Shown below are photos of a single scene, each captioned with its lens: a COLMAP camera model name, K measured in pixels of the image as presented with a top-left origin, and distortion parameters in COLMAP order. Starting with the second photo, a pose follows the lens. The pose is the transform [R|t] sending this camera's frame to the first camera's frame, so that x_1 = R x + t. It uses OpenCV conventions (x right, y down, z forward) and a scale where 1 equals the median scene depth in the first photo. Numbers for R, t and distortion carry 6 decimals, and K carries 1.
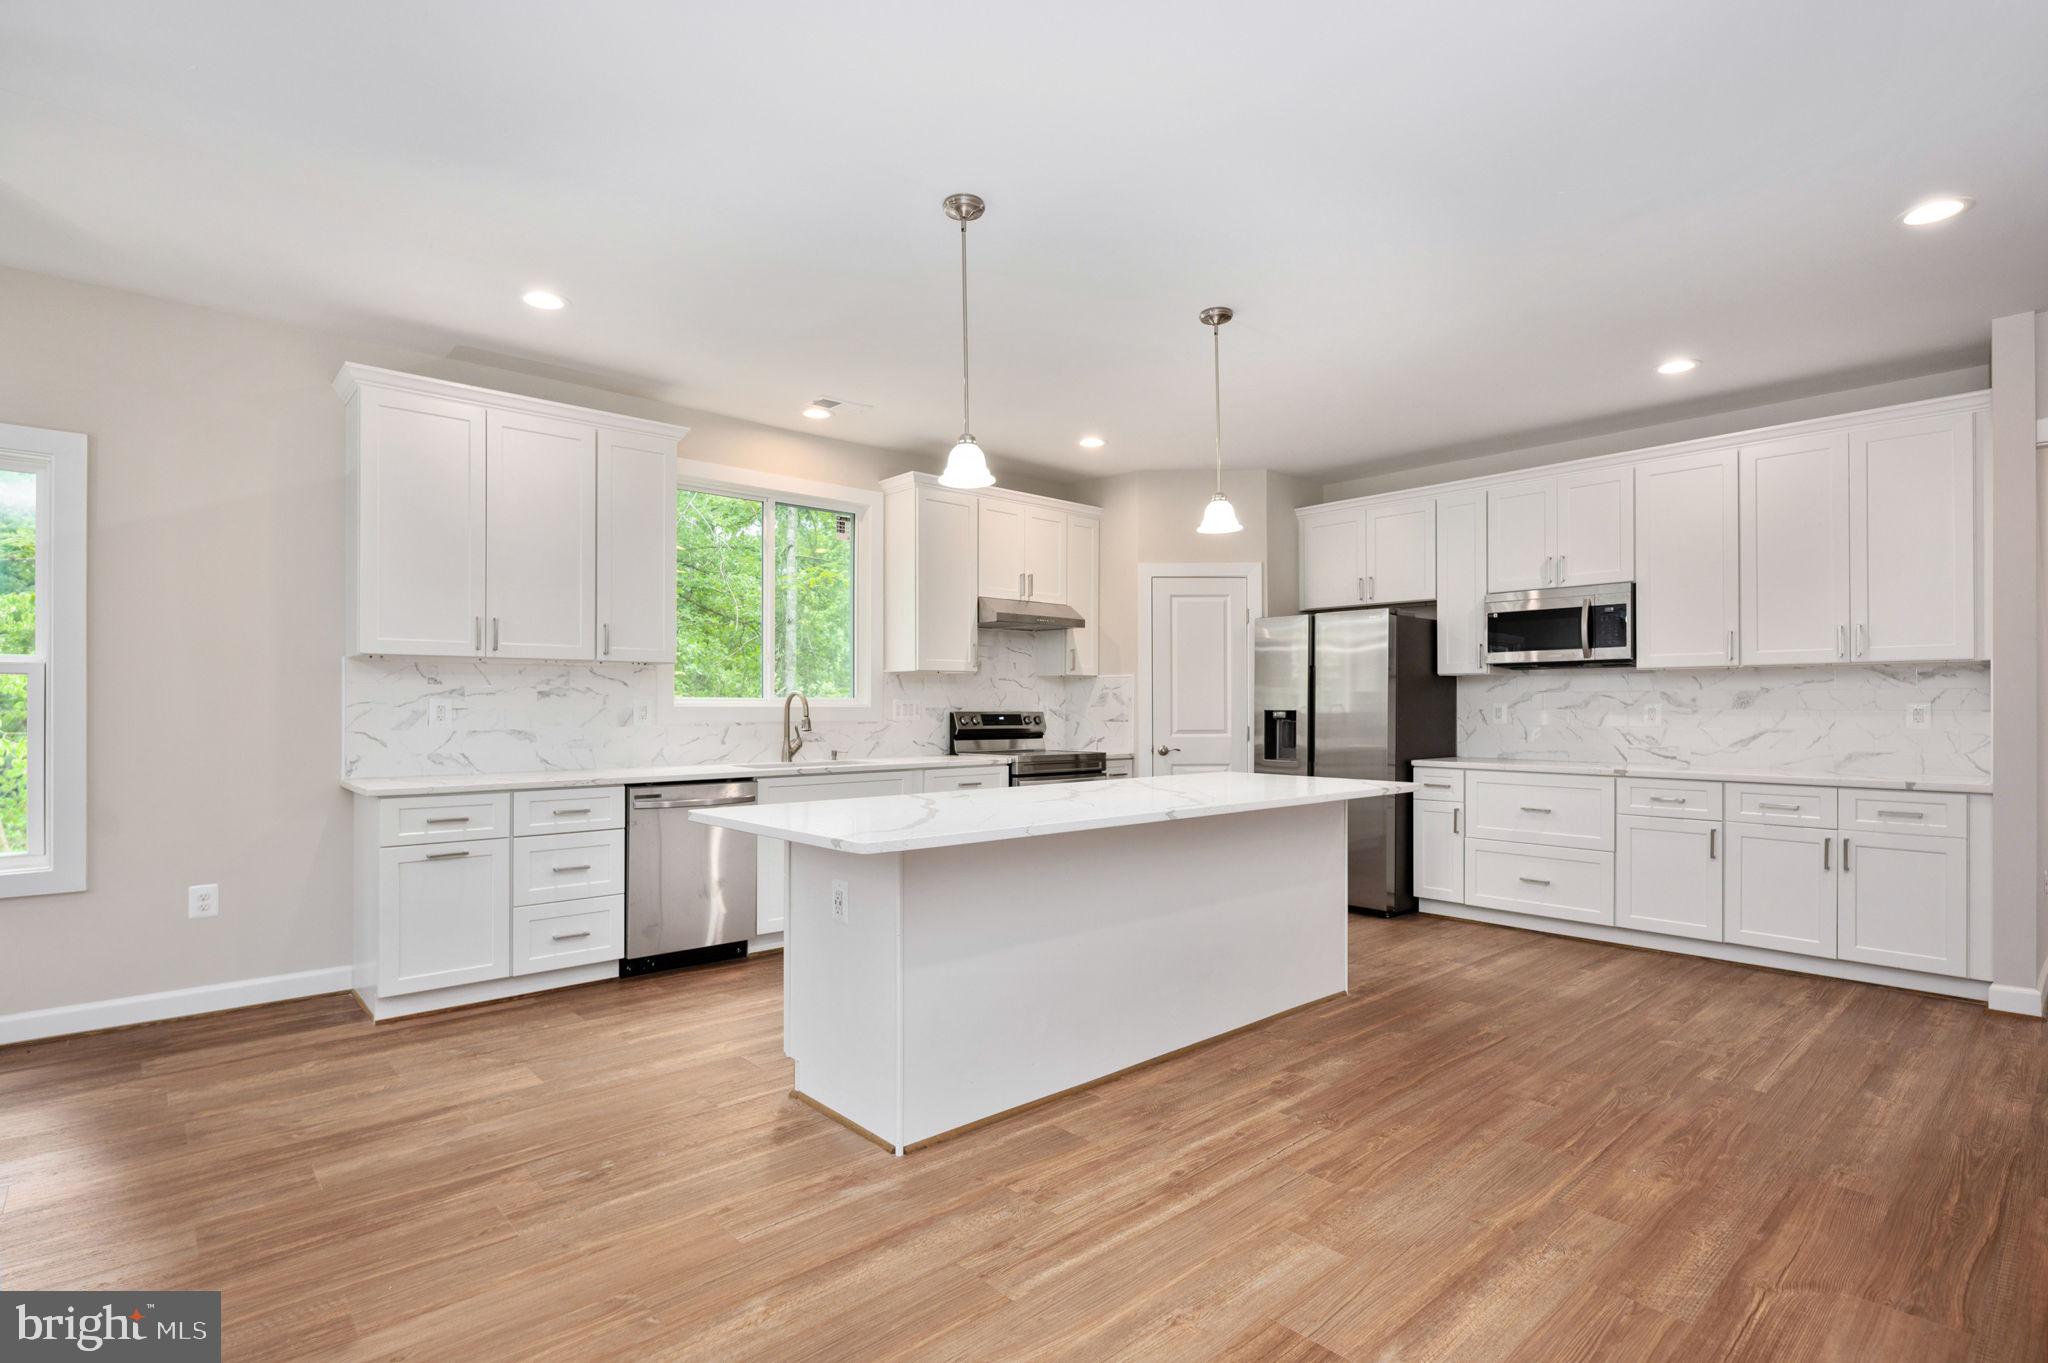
lens RADIAL K [[1003.5, 0, 1039.5], [0, 1003.5, 688.0], [0, 0, 1]] dist [0.001249, -0.000211]
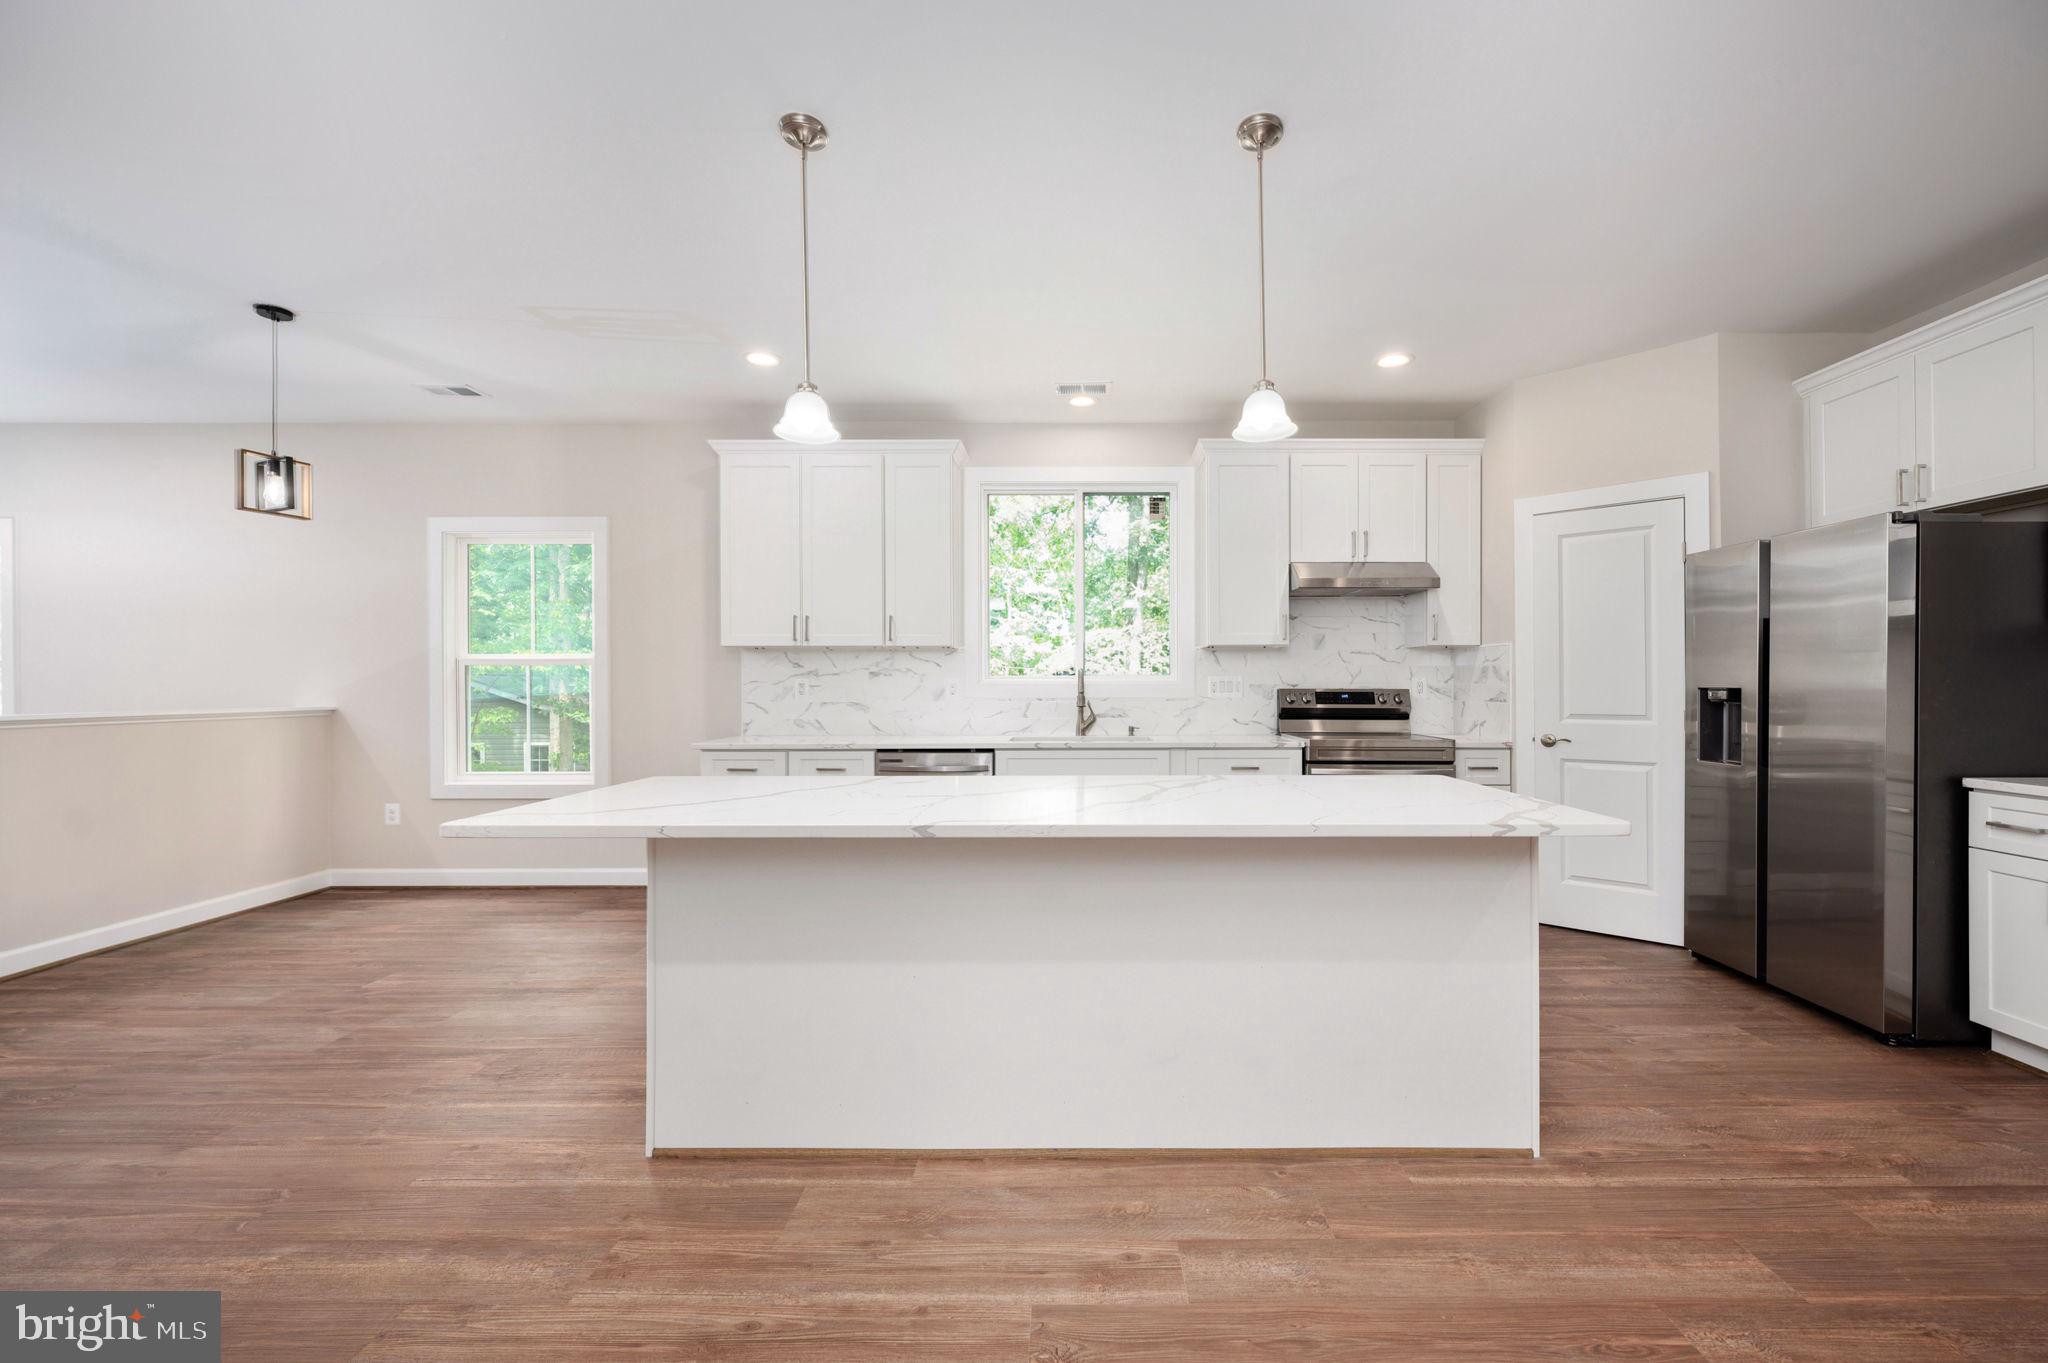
lens RADIAL K [[838.8, 0, 1073.9], [0, 838.8, 681.3], [0, 0, 1]] dist [0.000505, -0.000146]
pose [[0.736669, -0.003398, -0.676245, 0.353895], [0.014542, 0.999836, 0.010818, 0.006469], [0.676098, -0.017803, 0.736597, 0.352147]]
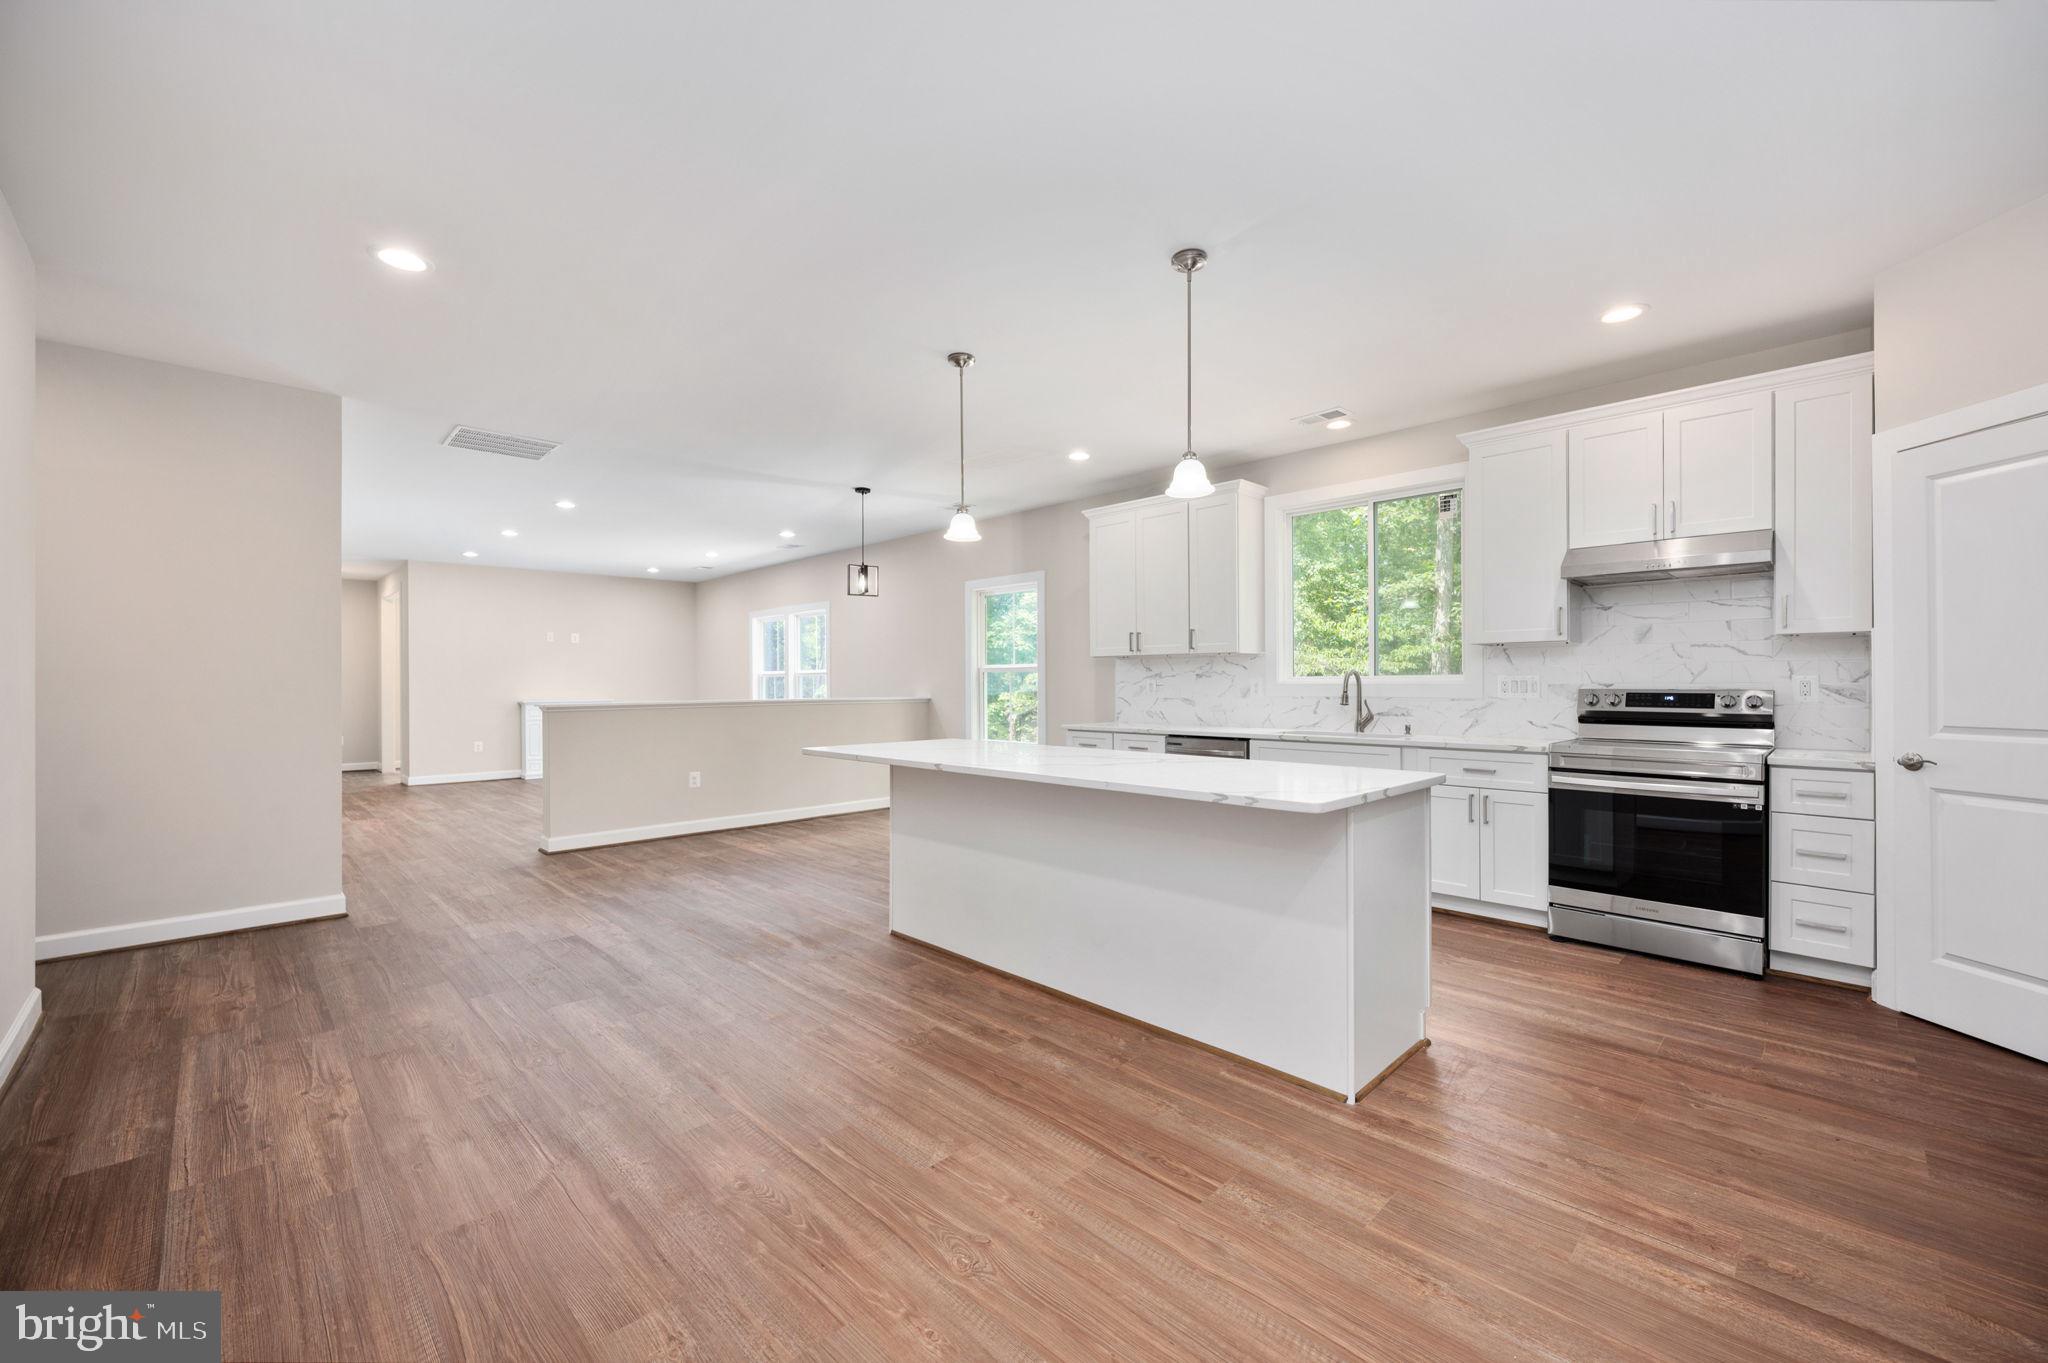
lens RADIAL K [[820.6, 0, 1024.0], [0, 820.6, 681.5], [0, 0, 1]] dist [-0.000935, 0.000086]
pose [[0.033712, -0.003471, -0.999426, 0.683346], [0.021091, 0.999774, -0.002760, 0.011246], [0.999209, -0.020986, 0.033778, 0.608861]]
